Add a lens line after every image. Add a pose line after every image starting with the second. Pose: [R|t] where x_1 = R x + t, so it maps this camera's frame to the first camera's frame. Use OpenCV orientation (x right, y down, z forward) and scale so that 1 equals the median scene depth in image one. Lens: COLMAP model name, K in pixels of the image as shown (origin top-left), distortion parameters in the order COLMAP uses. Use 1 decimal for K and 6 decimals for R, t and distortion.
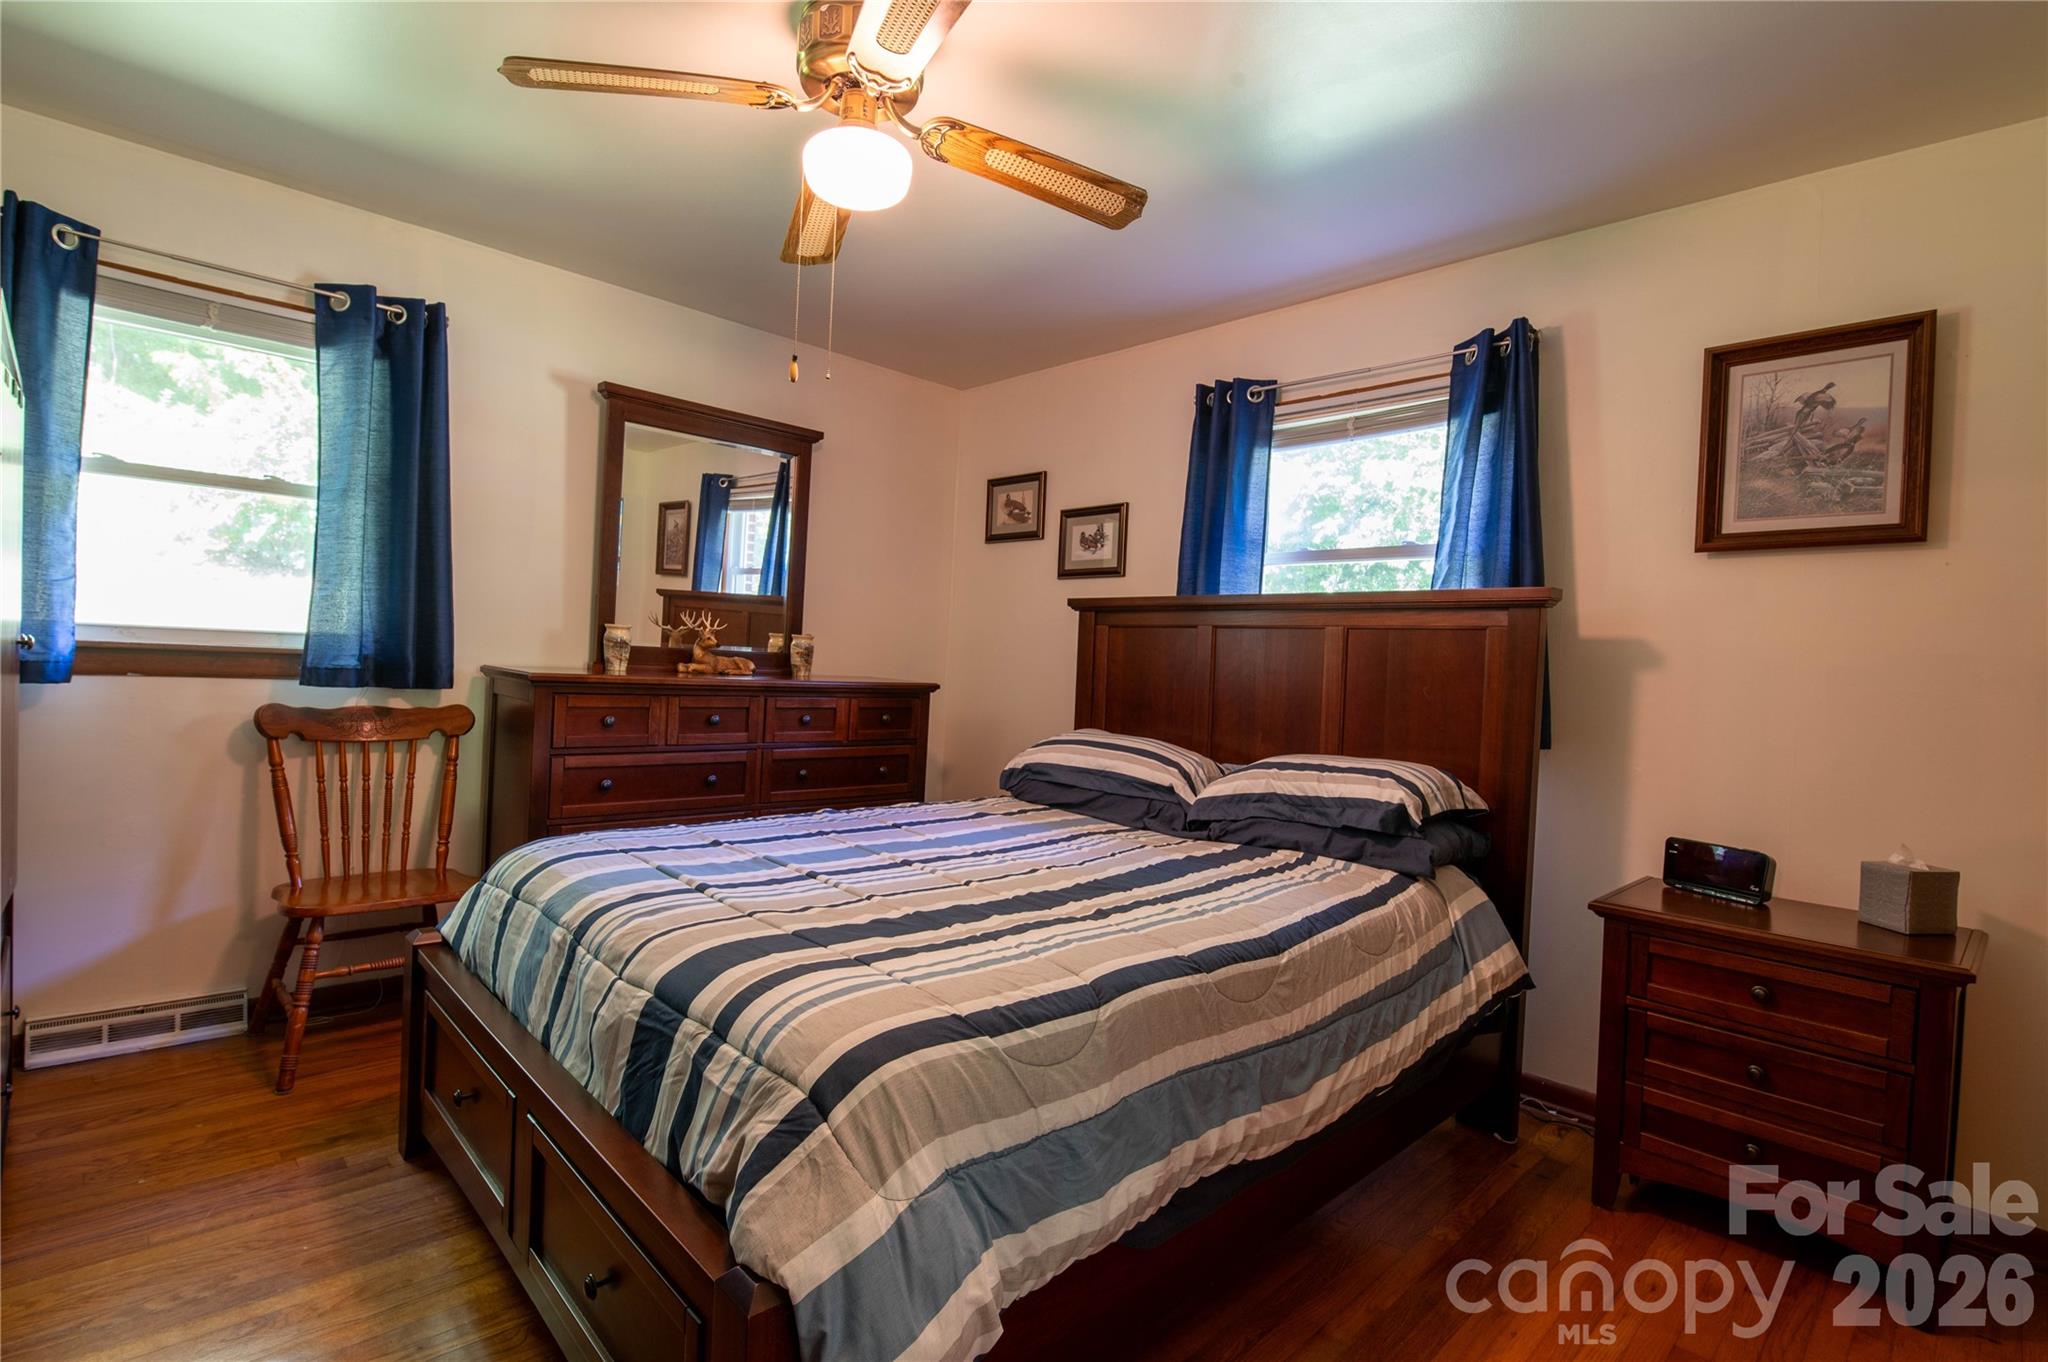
lens RADIAL K [[973.8, 0, 1024.1], [0, 973.8, 677.9], [0, 0, 1]] dist [0.005463, -0.011061]
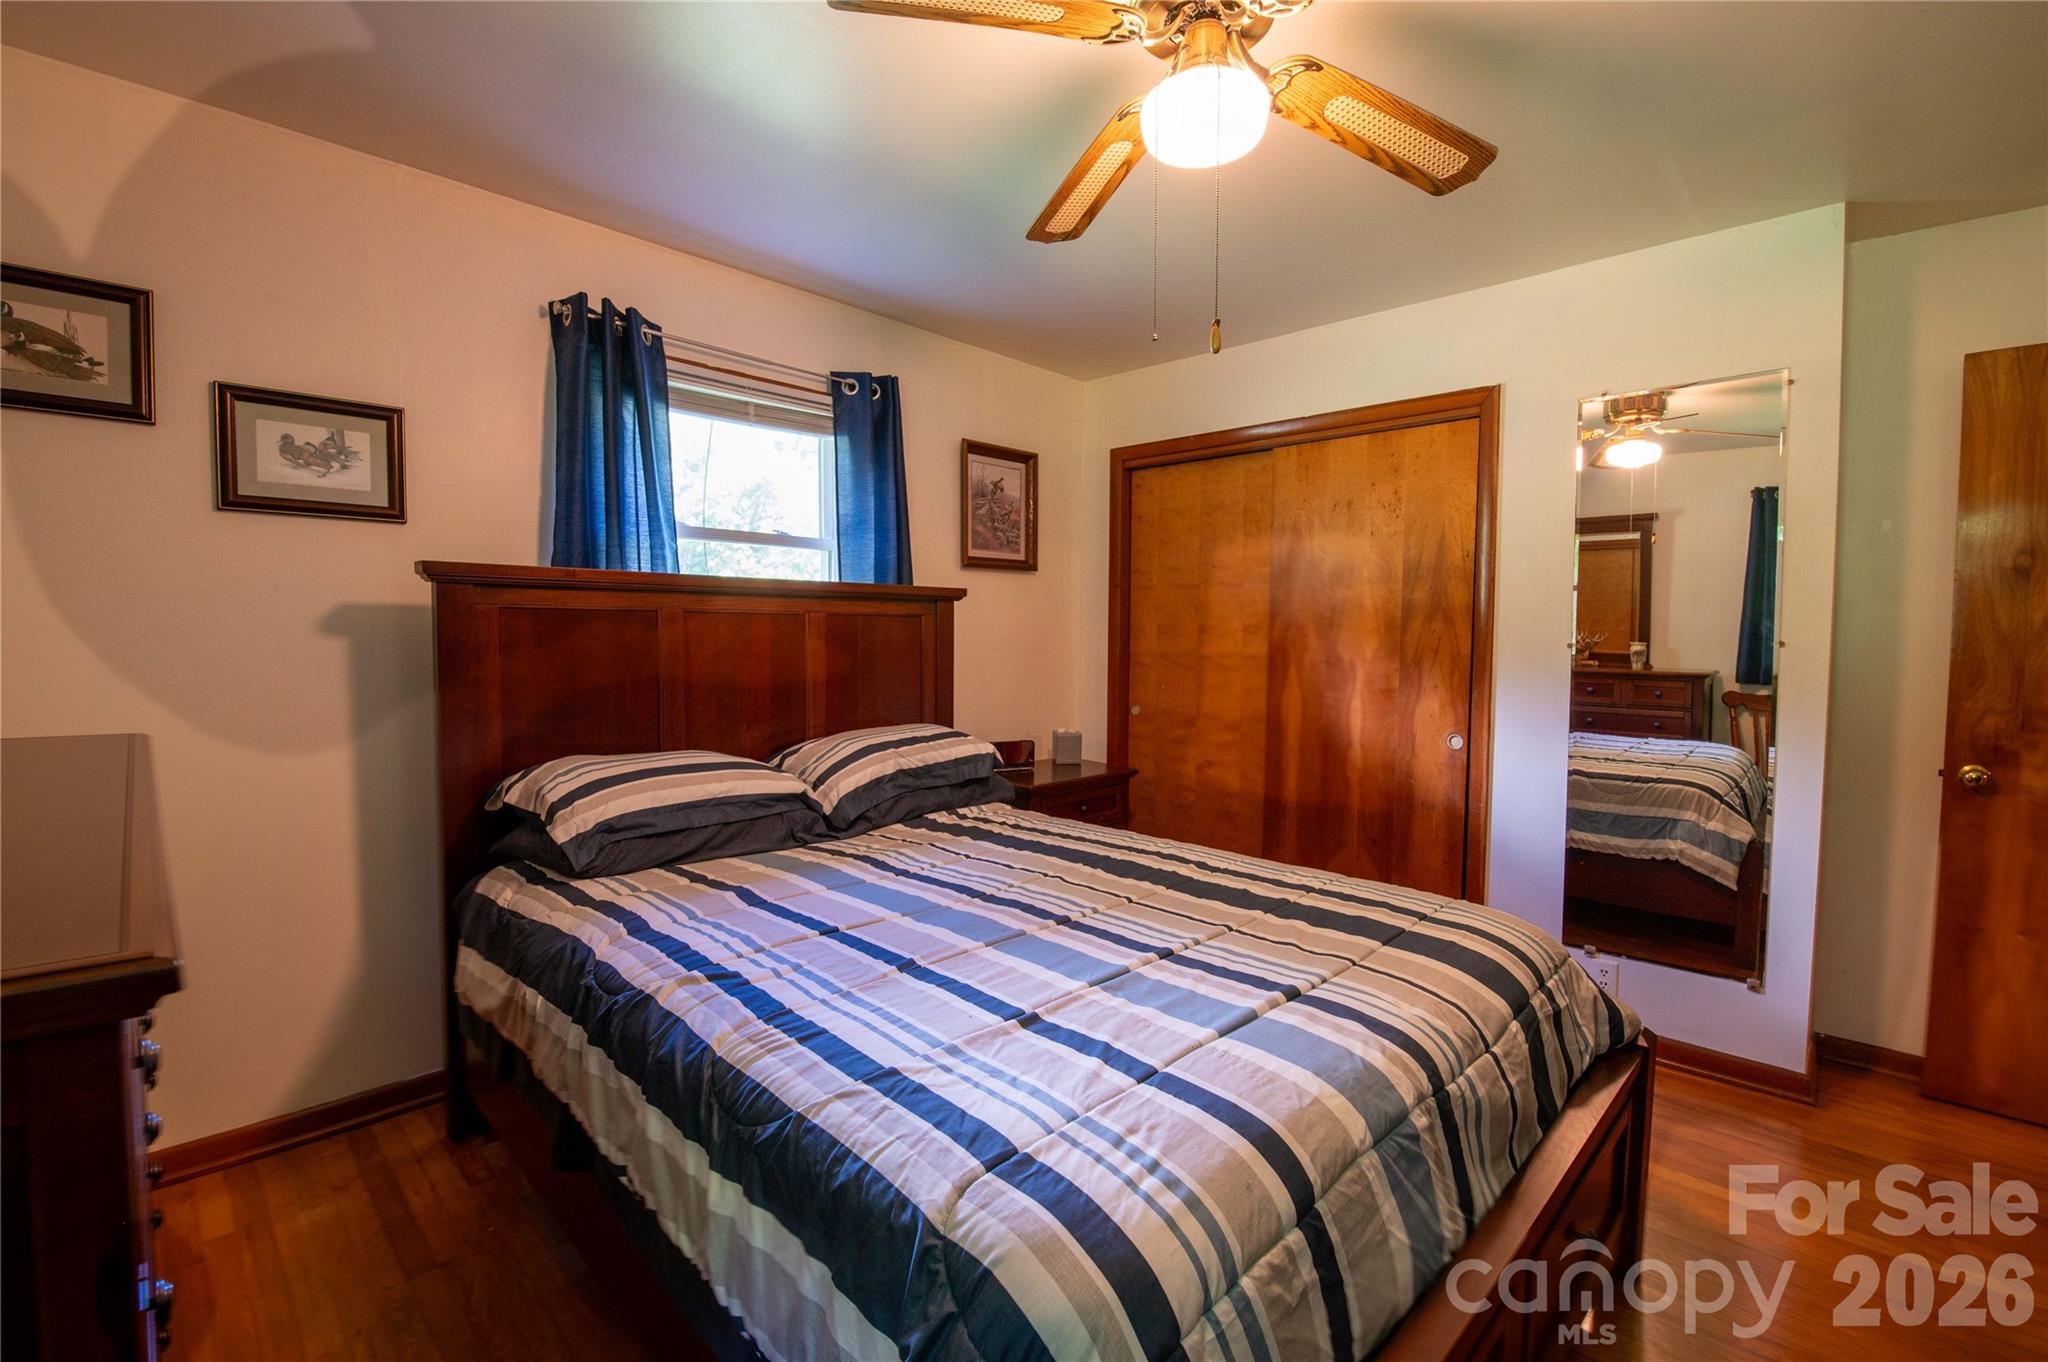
lens RADIAL K [[887.3, 0, 1023.6], [0, 887.3, 677.1], [0, 0, 1]] dist [-0.000066, -0.011396]
pose [[-0.029690, -0.095588, 0.994978, -0.809591], [0.008140, 0.995361, 0.095868, -0.090208], [-0.999526, 0.010945, -0.028774, 0.976692]]
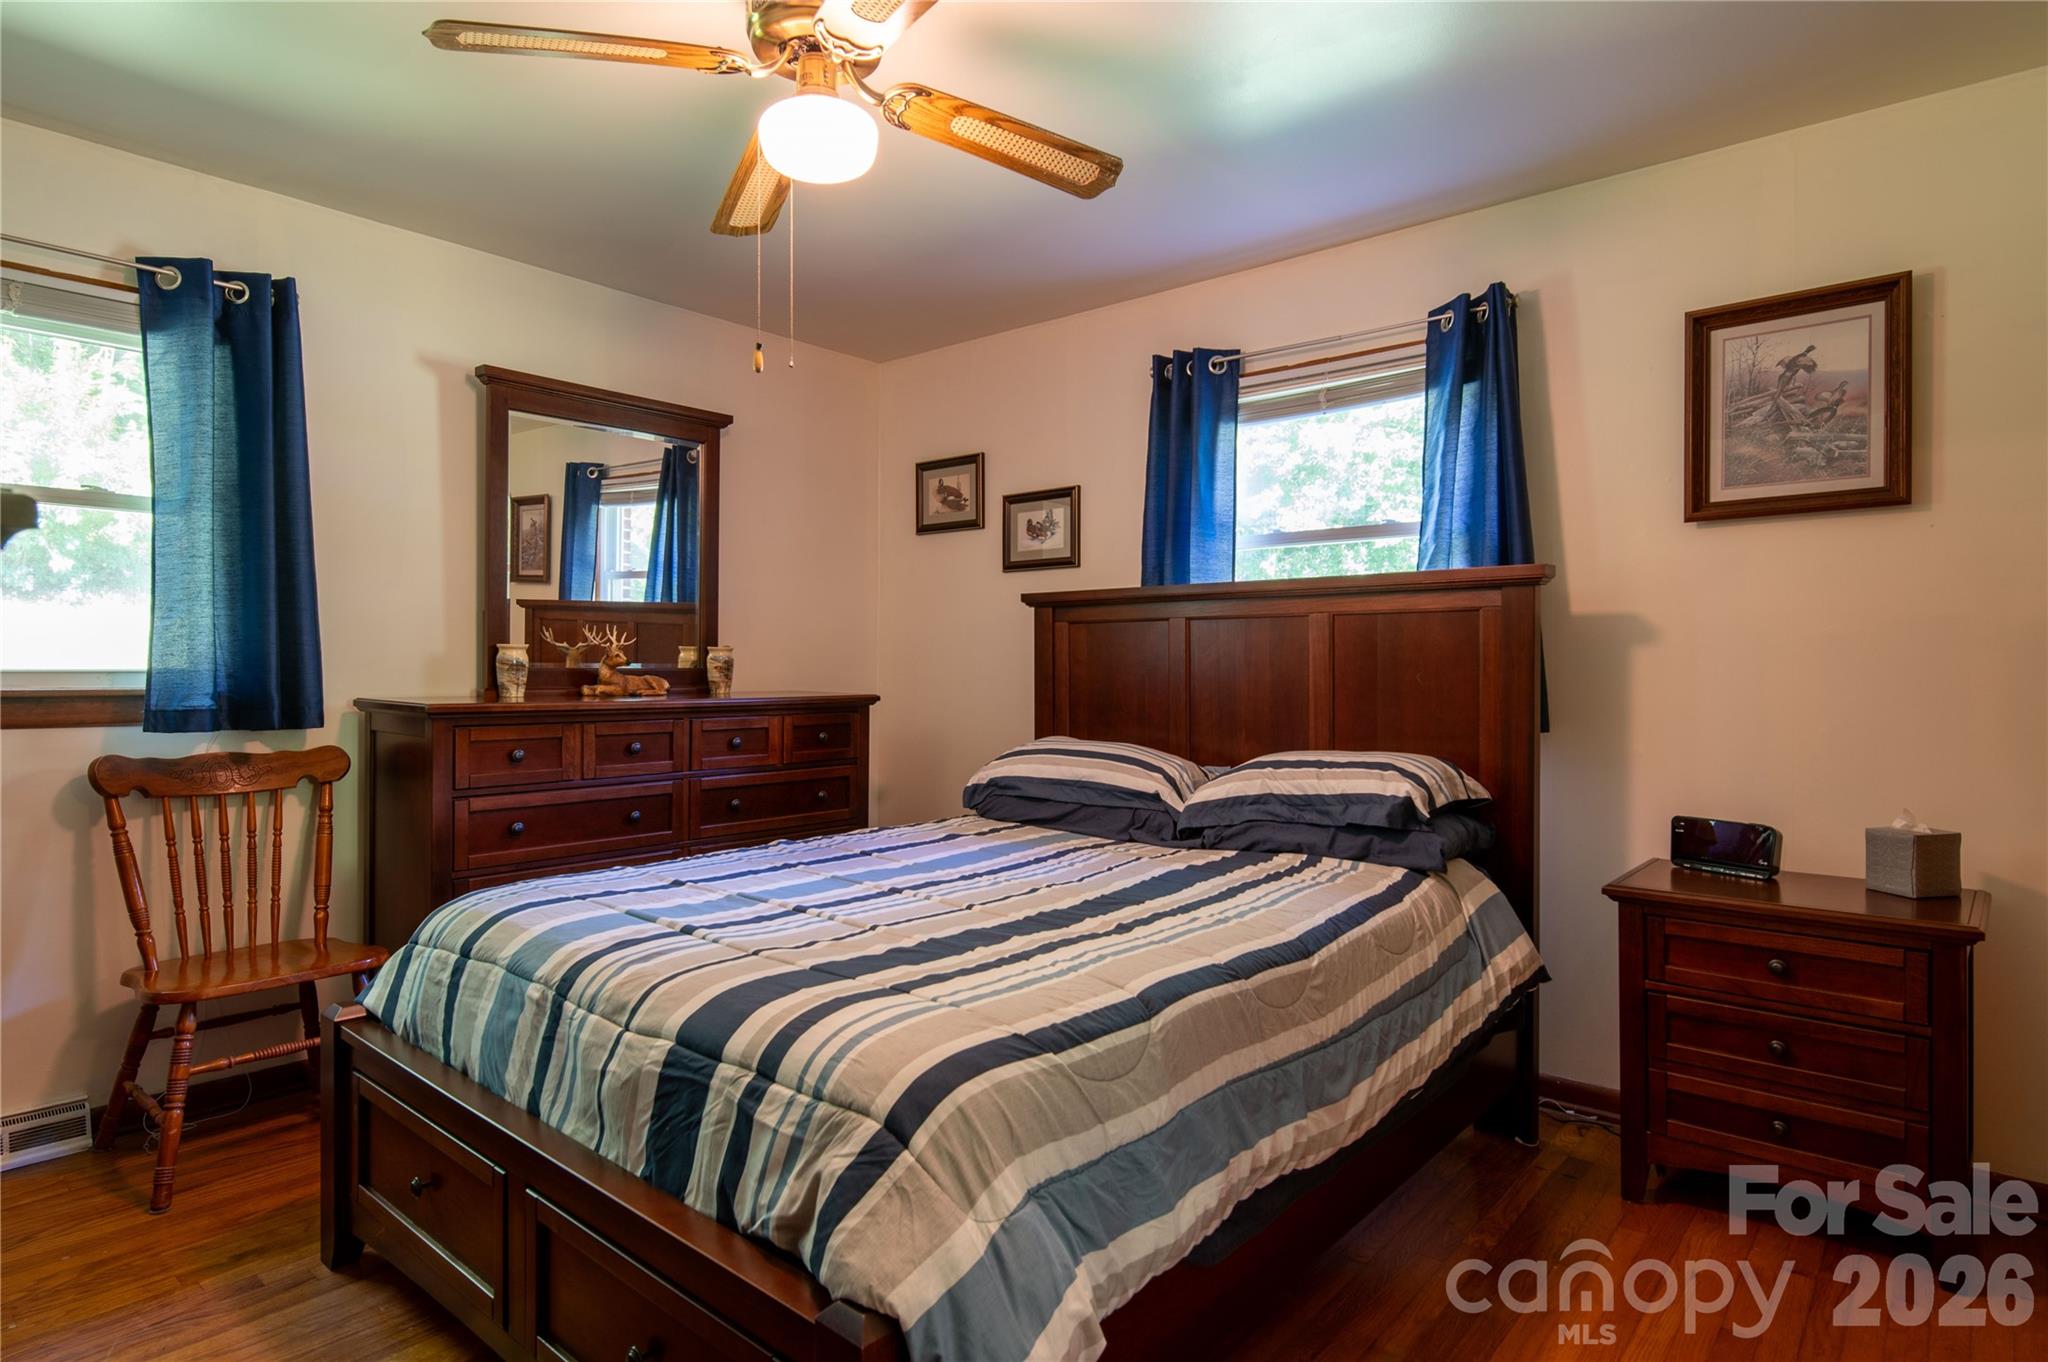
lens RADIAL K [[1128.8, 0, 1023.9], [0, 1128.8, 677.0], [0, 0, 1]] dist [0.019372, -0.011633]
pose [[0.994389, -0.046151, 0.095186, -0.085463], [0.046548, 0.998914, -0.001954, -0.003239], [-0.094992, 0.006374, 0.995458, -0.067315]]
